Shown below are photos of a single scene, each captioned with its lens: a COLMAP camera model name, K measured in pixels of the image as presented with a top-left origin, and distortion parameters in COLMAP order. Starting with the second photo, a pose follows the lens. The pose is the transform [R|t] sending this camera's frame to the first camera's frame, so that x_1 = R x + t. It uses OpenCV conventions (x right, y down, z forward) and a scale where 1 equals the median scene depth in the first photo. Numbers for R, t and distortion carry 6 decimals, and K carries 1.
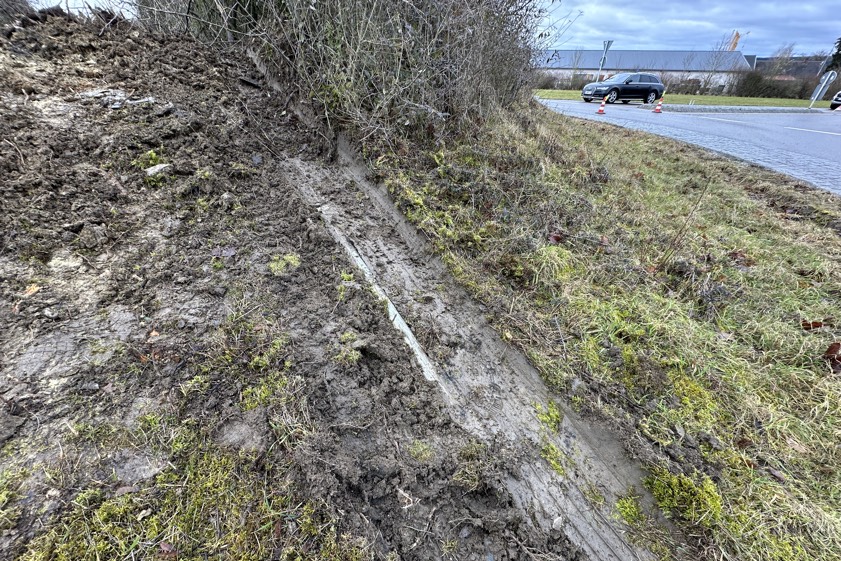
lens RADIAL K [[337.8, 0, 420.2], [0, 337.8, 313.7], [0, 0, 1]] dist [-0.000346, -0.000078]
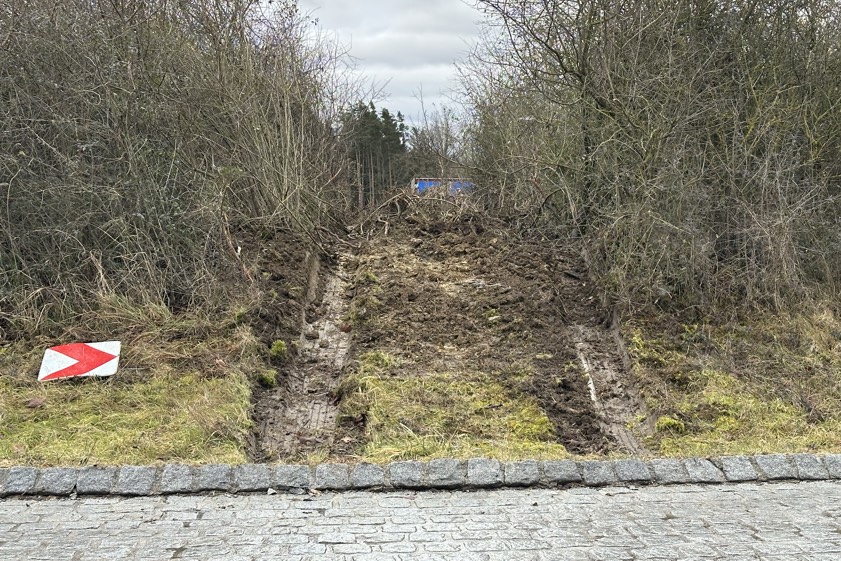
lens RADIAL K [[1342.3, 0, 420.5], [0, 1342.3, 280.5], [0, 0, 1]] dist [-0.012783, -0.020029]
pose [[0.835704, 0.005667, -0.549151, 2.282778], [-0.311634, 0.828255, -0.465701, 2.334871], [0.452198, 0.560322, 0.693942, -3.452116]]
